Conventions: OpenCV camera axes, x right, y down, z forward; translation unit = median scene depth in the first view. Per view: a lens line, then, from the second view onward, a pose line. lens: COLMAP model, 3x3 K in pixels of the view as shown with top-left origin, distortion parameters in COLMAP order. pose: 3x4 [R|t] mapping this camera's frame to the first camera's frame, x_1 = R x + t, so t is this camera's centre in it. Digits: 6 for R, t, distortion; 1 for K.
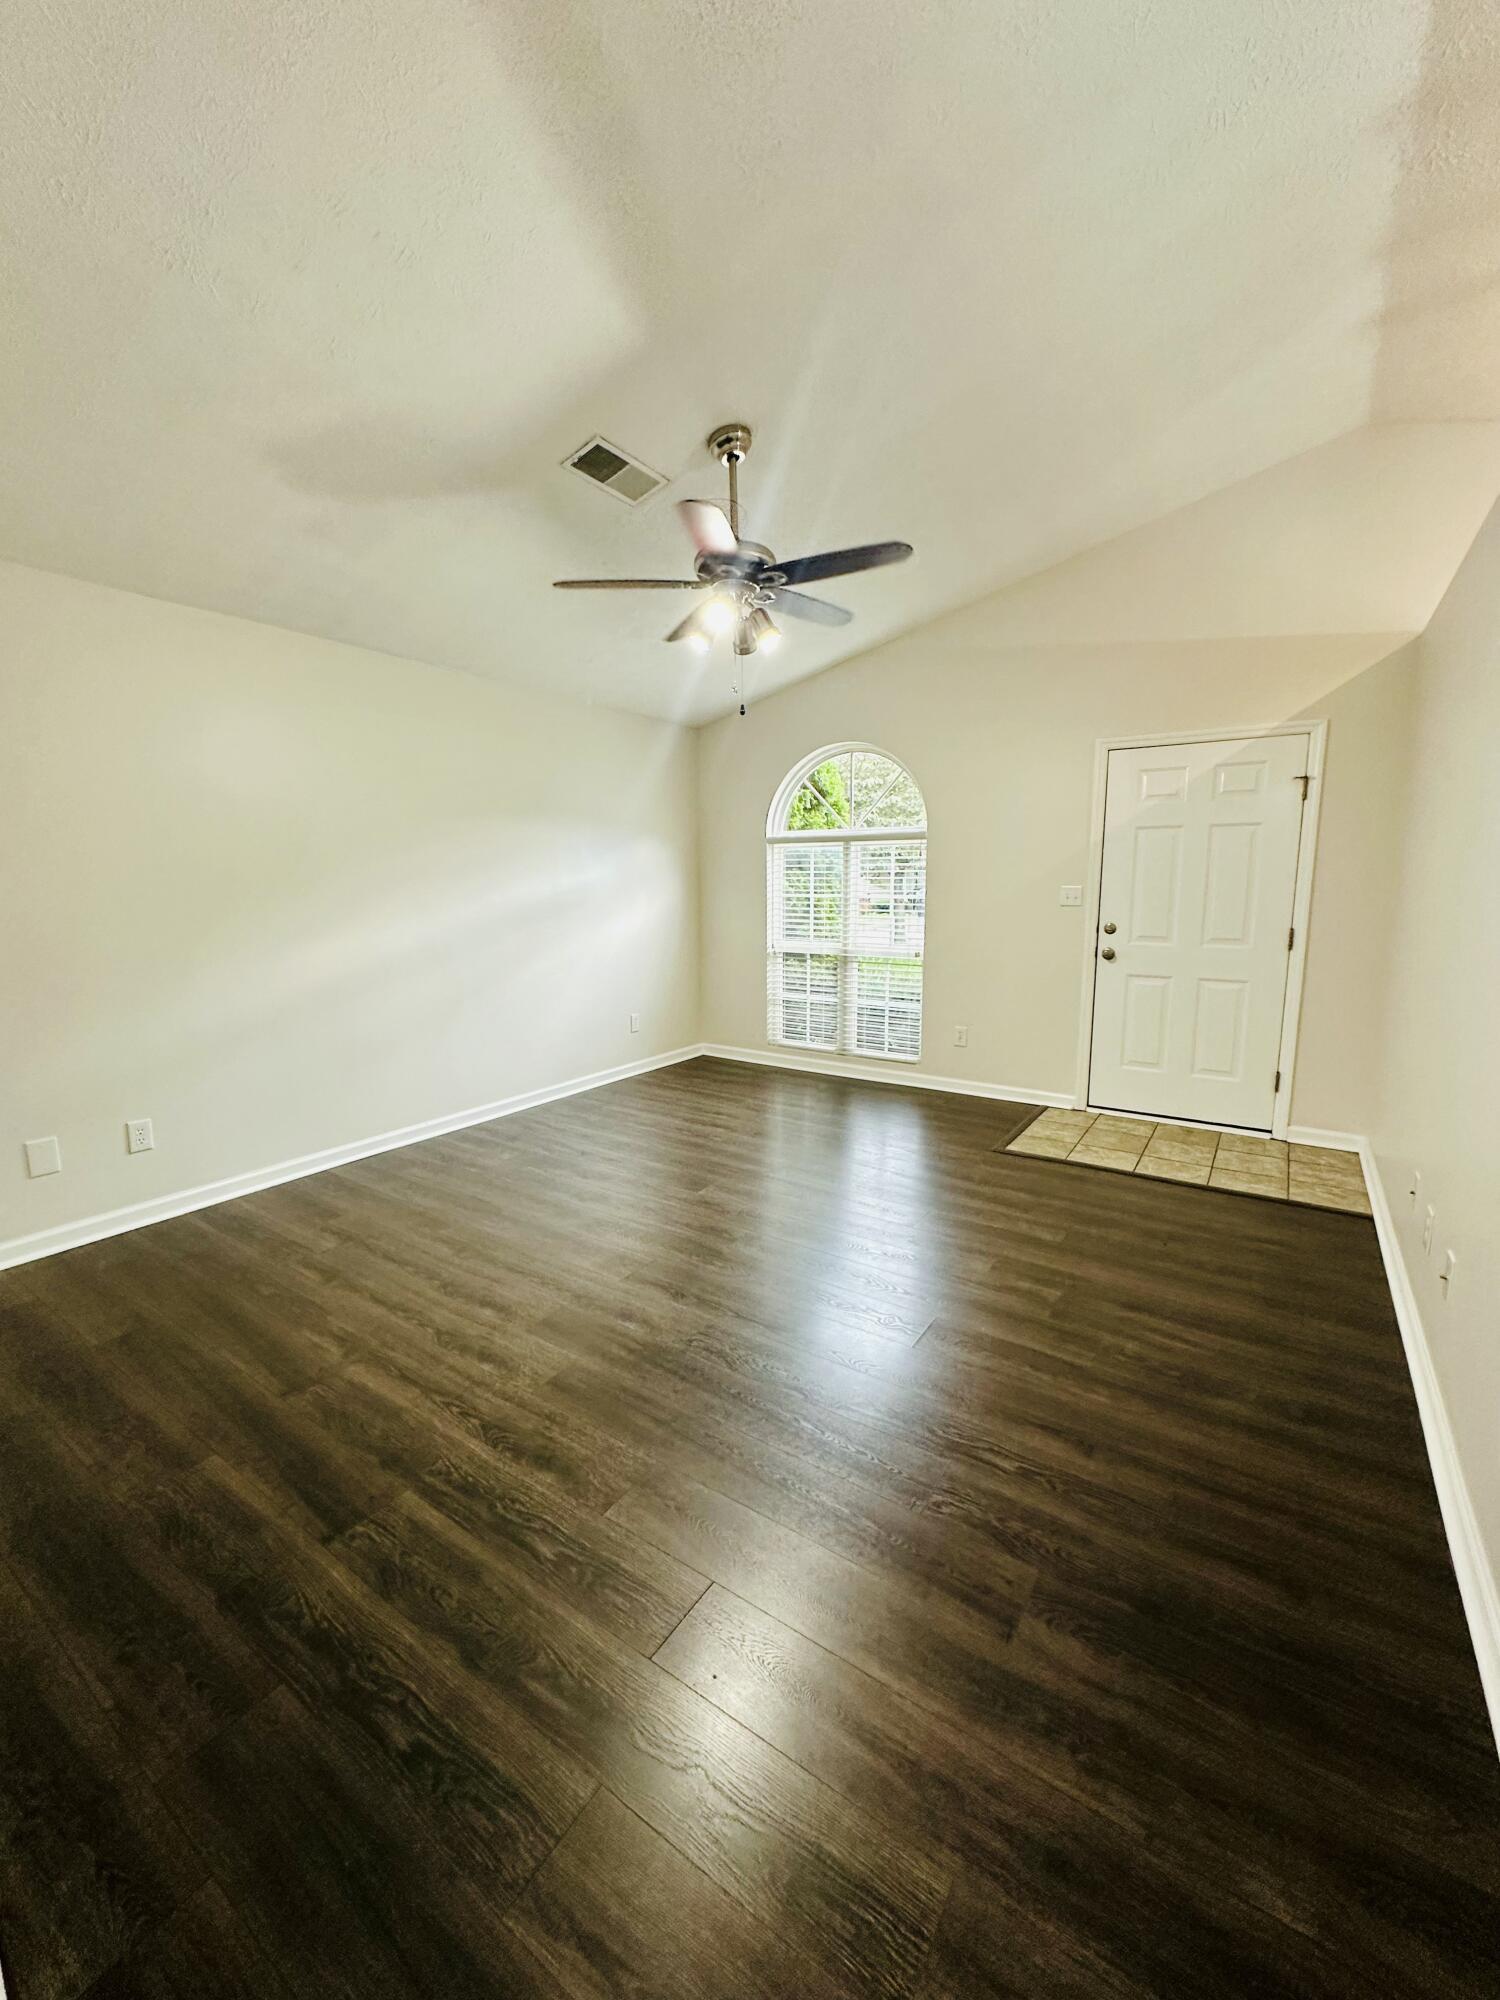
lens RADIAL K [[800.0, 0, 747.4], [0, 800.0, 999.1], [0, 0, 1]] dist [-0.000480, 0.000097]
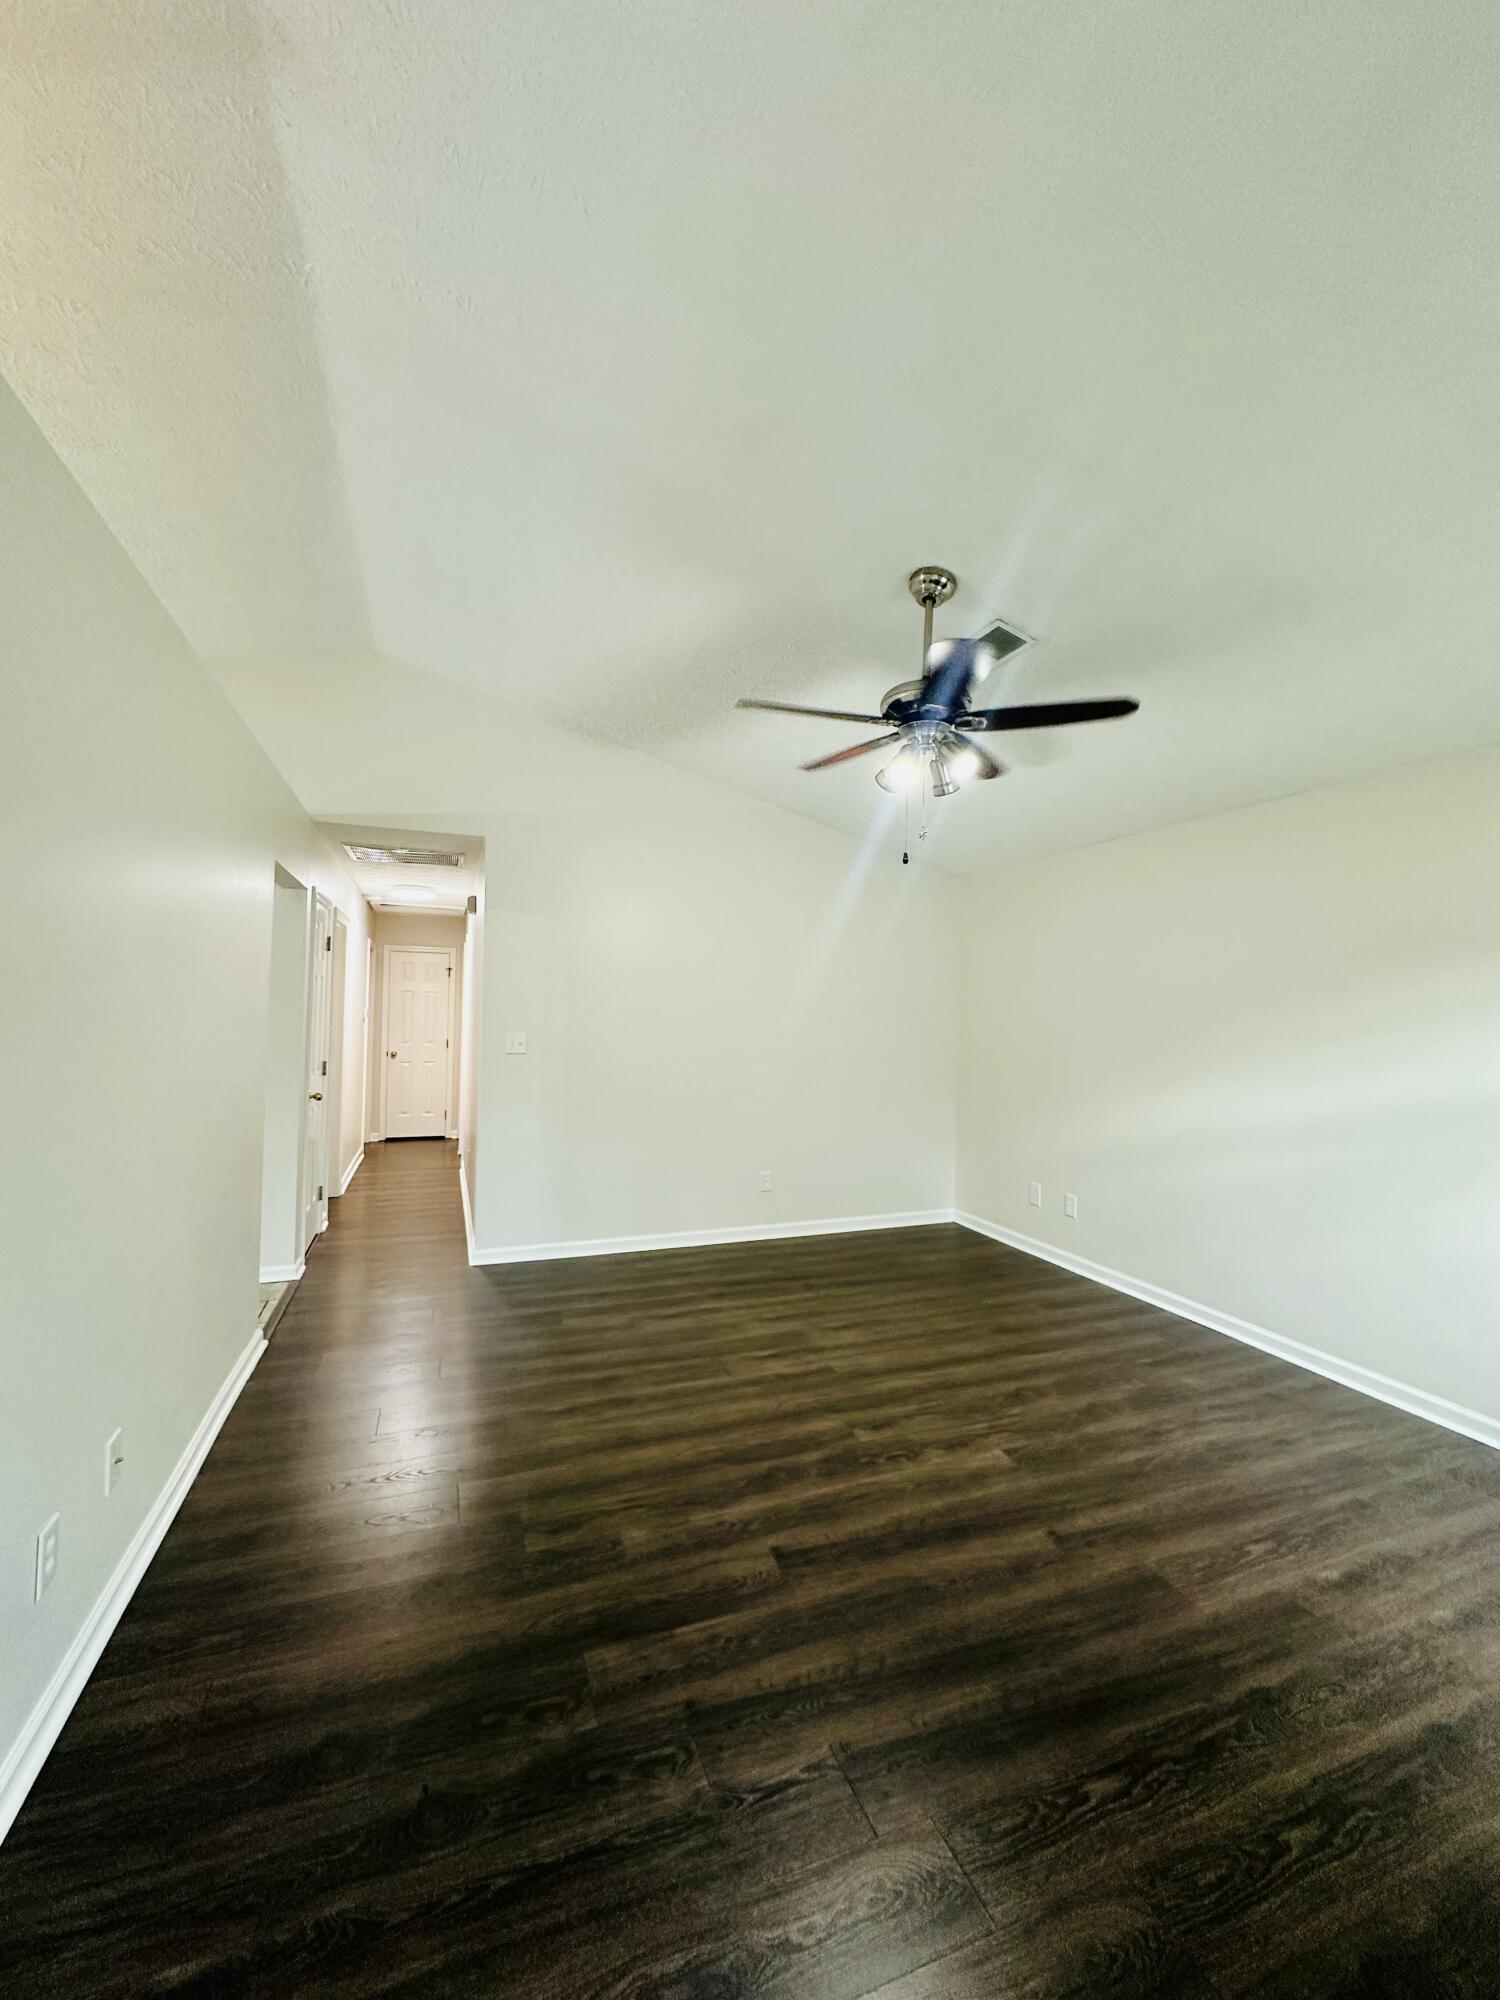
lens RADIAL K [[800.0, 0, 748.7], [0, 800.0, 999.9], [0, 0, 1]] dist [-0.000480, 0.000097]
pose [[-0.579797, -0.023446, -0.814424, 0.803032], [-0.139921, 0.987601, 0.071180, -0.228431], [0.802657, 0.155225, -0.575888, 1.351226]]
